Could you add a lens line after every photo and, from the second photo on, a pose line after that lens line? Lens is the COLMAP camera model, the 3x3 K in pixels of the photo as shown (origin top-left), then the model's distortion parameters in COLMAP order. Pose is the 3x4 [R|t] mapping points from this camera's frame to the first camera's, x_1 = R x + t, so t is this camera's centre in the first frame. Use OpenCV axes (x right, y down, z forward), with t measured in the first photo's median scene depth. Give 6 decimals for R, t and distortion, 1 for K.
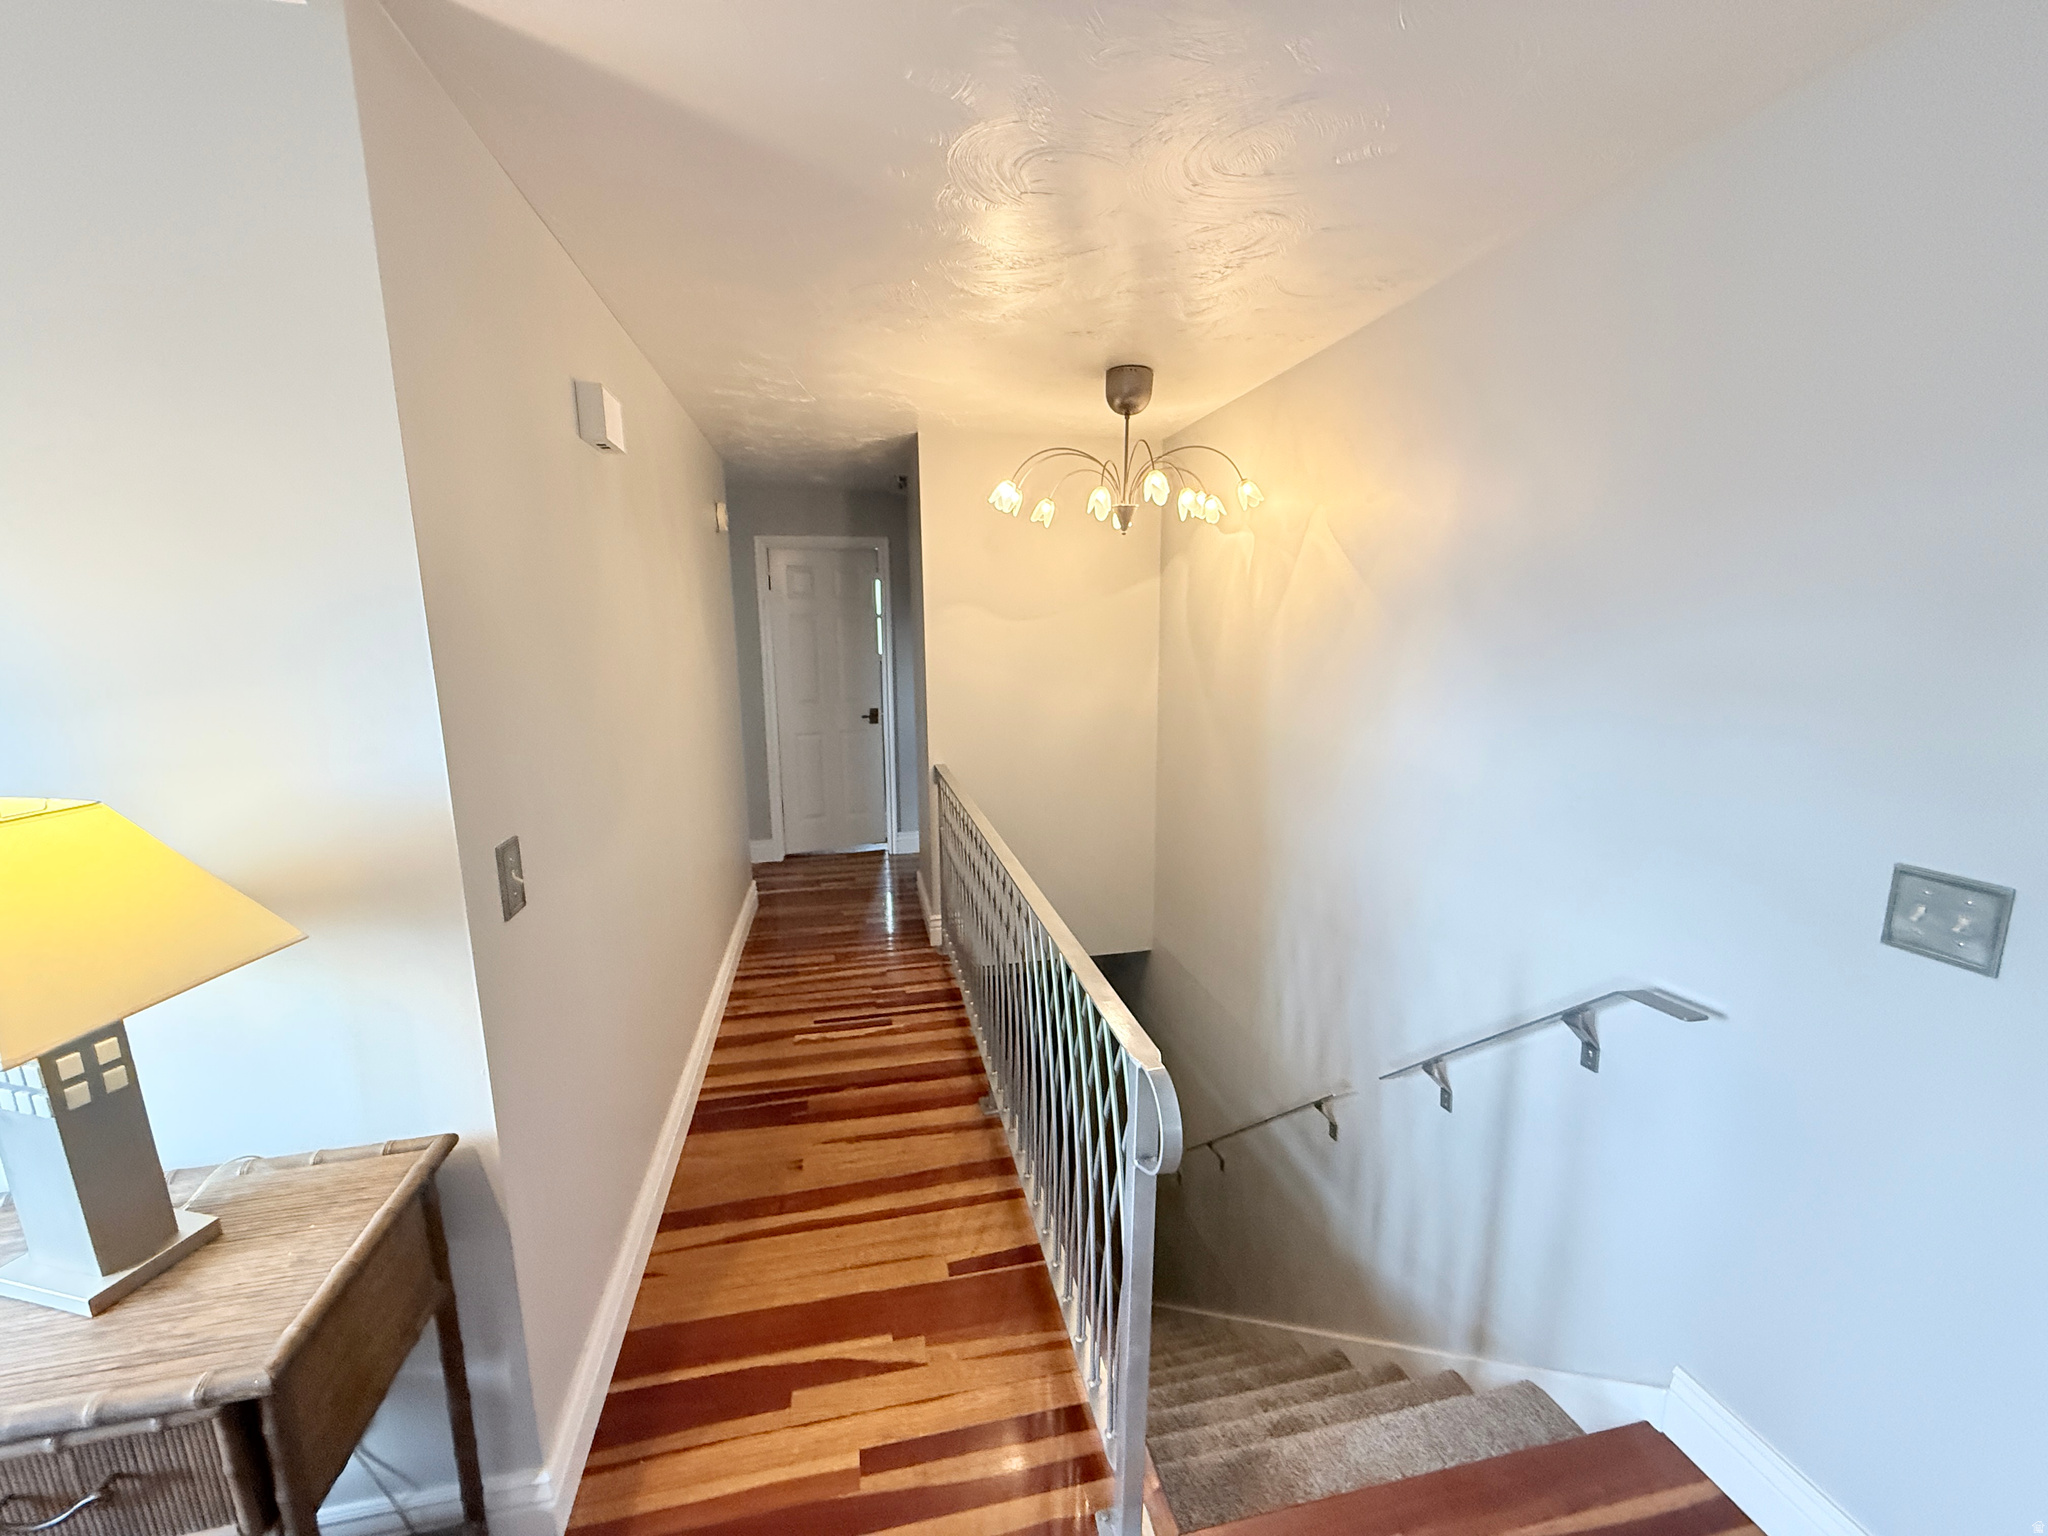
lens RADIAL K [[816.0, 0, 1021.9], [0, 816.0, 769.0], [0, 0, 1]] dist [0.000024, 0.000206]
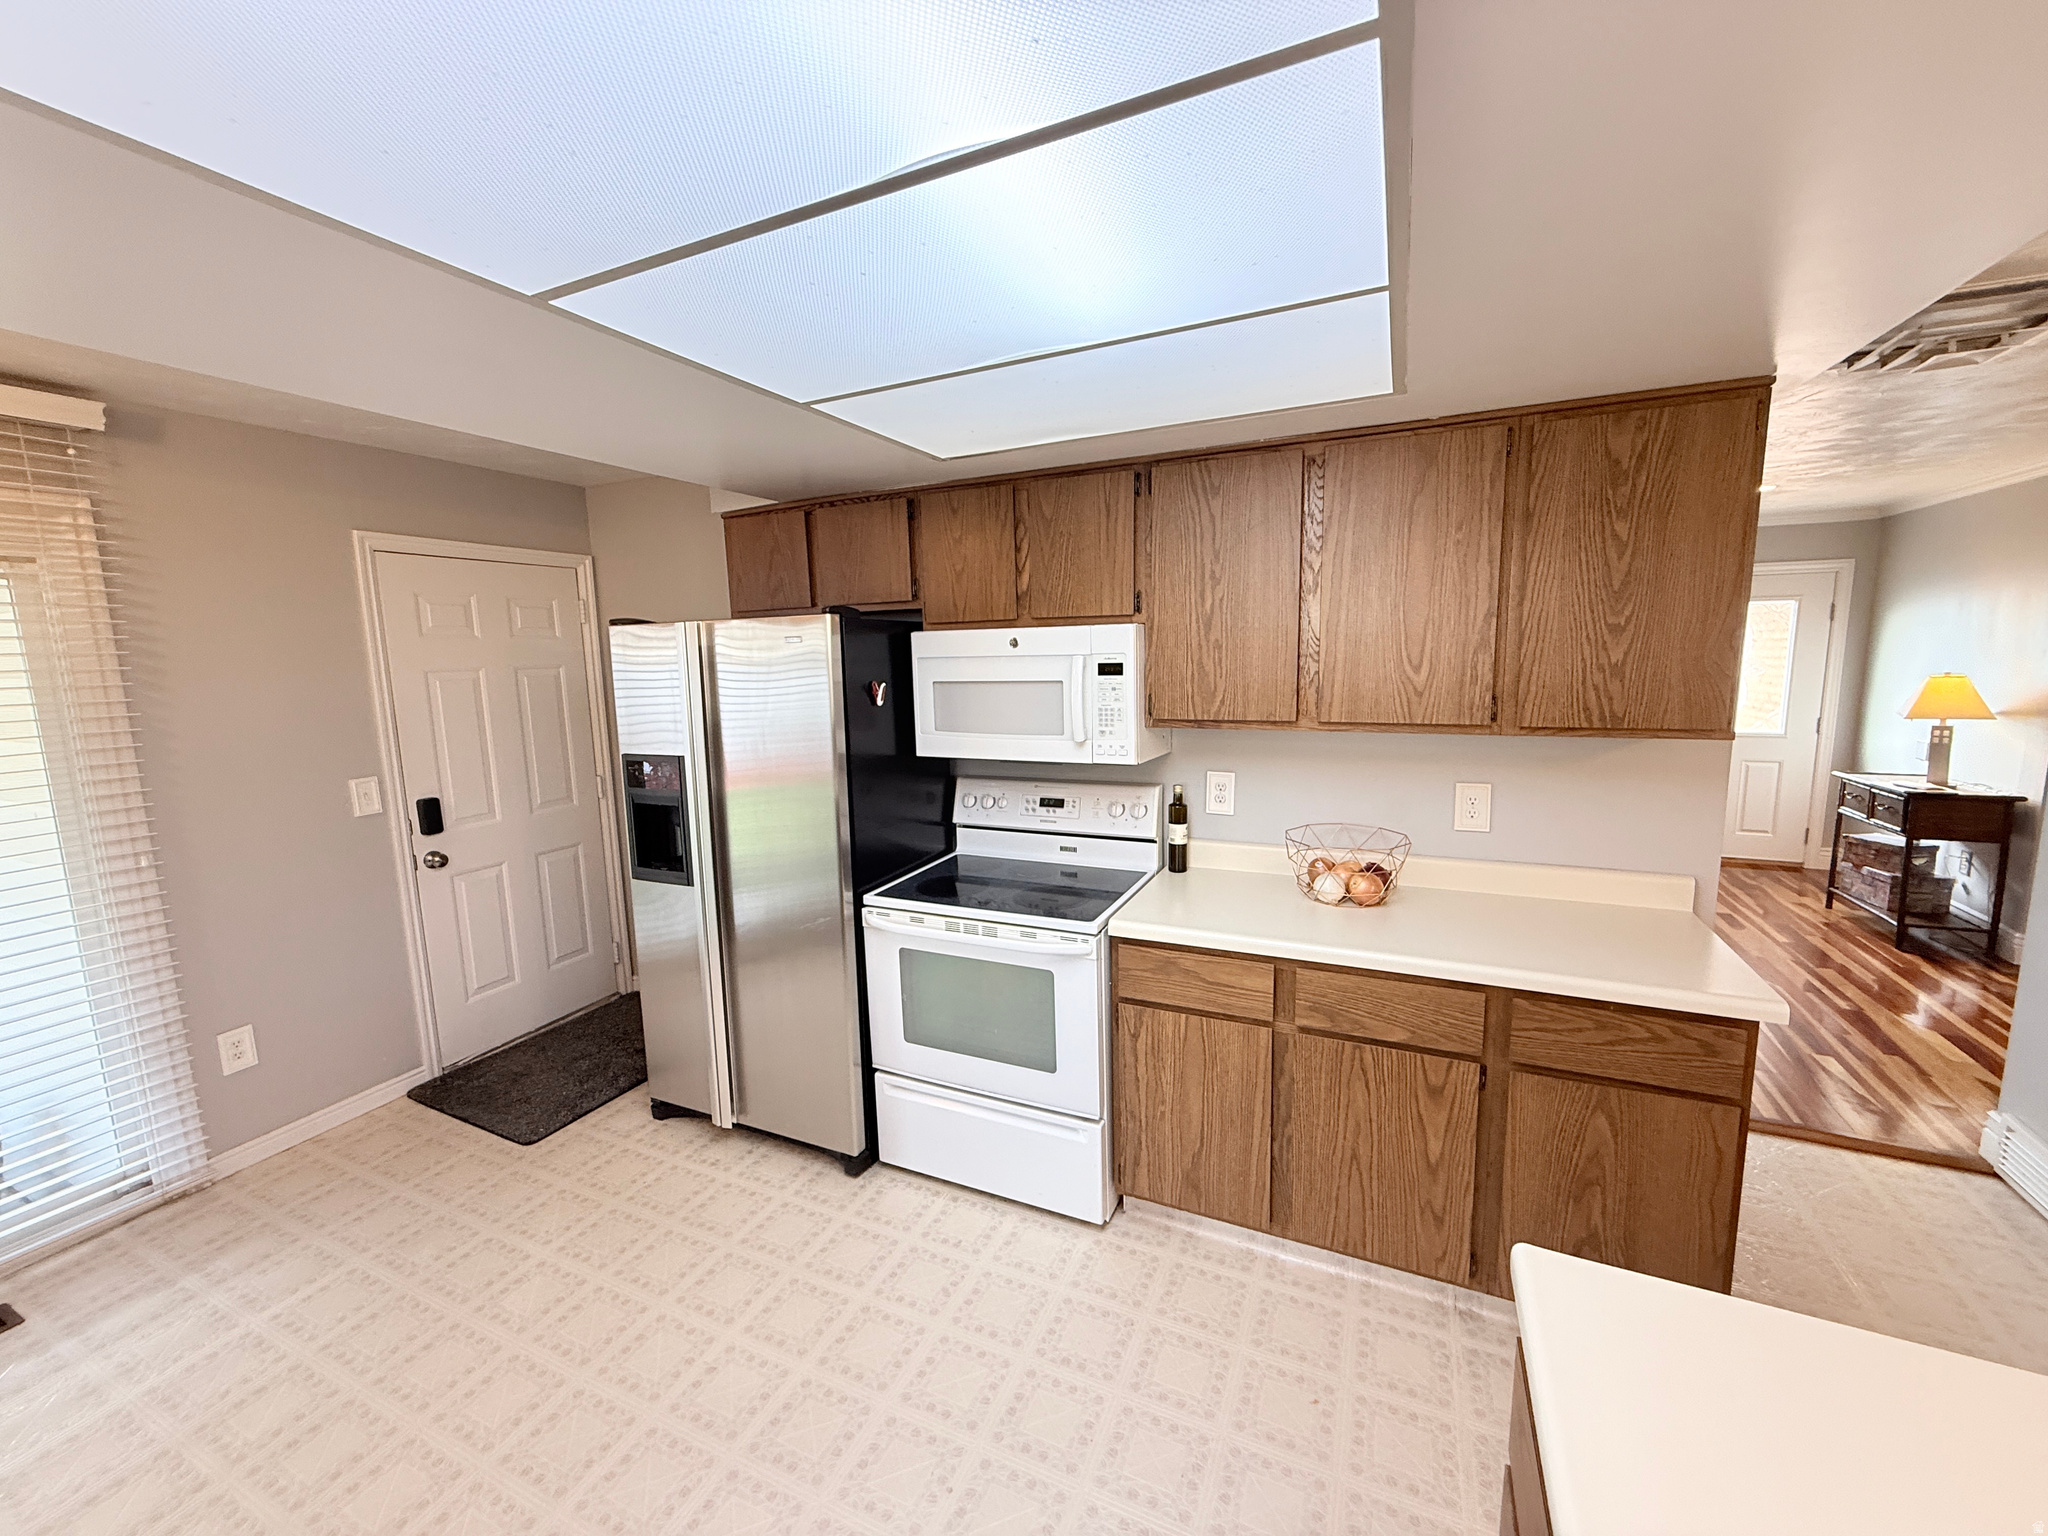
lens RADIAL K [[816.0, 0, 1019.8], [0, 816.0, 760.5], [0, 0, 1]] dist [0.000024, 0.000206]
pose [[-0.602222, 0.133567, -0.787076, 5.224680], [-0.114415, 0.961287, 0.250674, -0.036653], [0.790087, 0.241014, -0.563626, -0.397864]]
